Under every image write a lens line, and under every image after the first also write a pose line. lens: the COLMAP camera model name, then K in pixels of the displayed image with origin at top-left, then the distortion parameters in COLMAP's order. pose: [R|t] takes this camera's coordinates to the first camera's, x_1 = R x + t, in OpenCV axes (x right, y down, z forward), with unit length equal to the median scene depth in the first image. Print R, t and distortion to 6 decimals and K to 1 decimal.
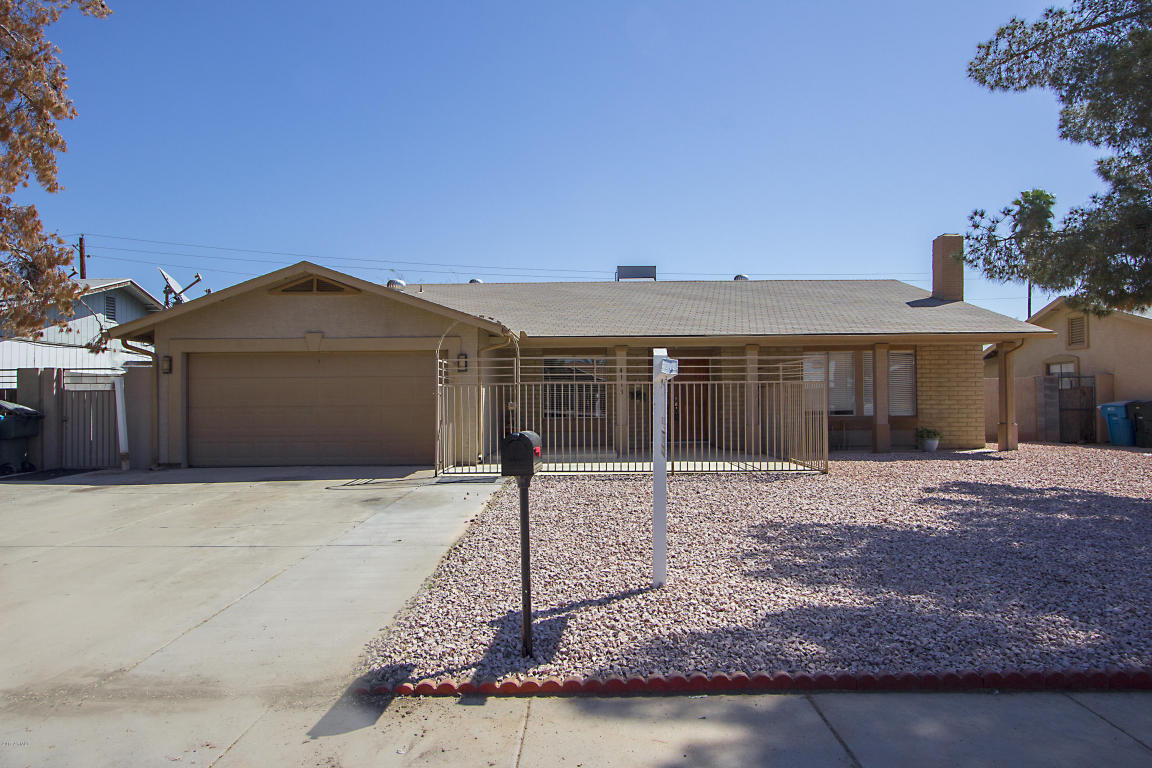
lens RADIAL K [[682.2, 0, 575.9], [0, 682.2, 389.8], [0, 0, 1]] dist [-0.017259, 0.009847]
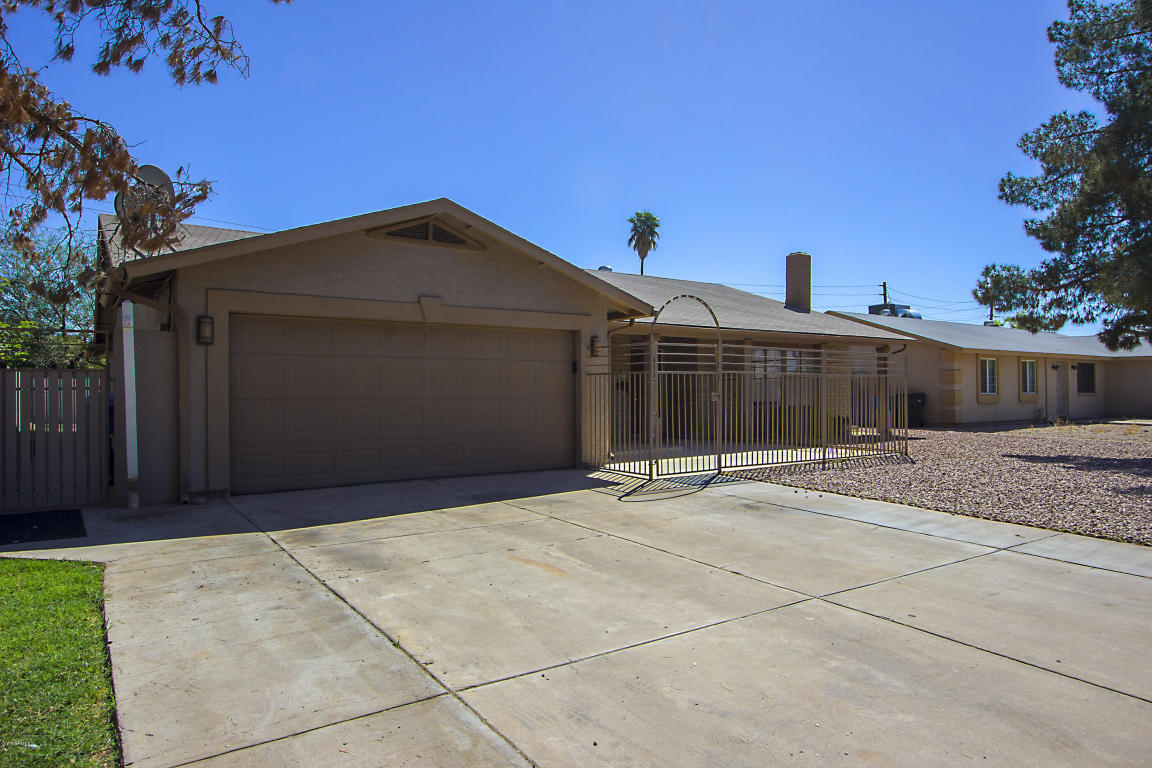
lens RADIAL K [[722.7, 0, 576.0], [0, 722.7, 380.9], [0, 0, 1]] dist [0.001666, 0.000815]
pose [[0.817467, 0.011895, 0.575853, -0.699530], [-0.012057, 0.999921, -0.003538, 0.006843], [-0.575849, -0.004051, 0.817546, 0.274906]]
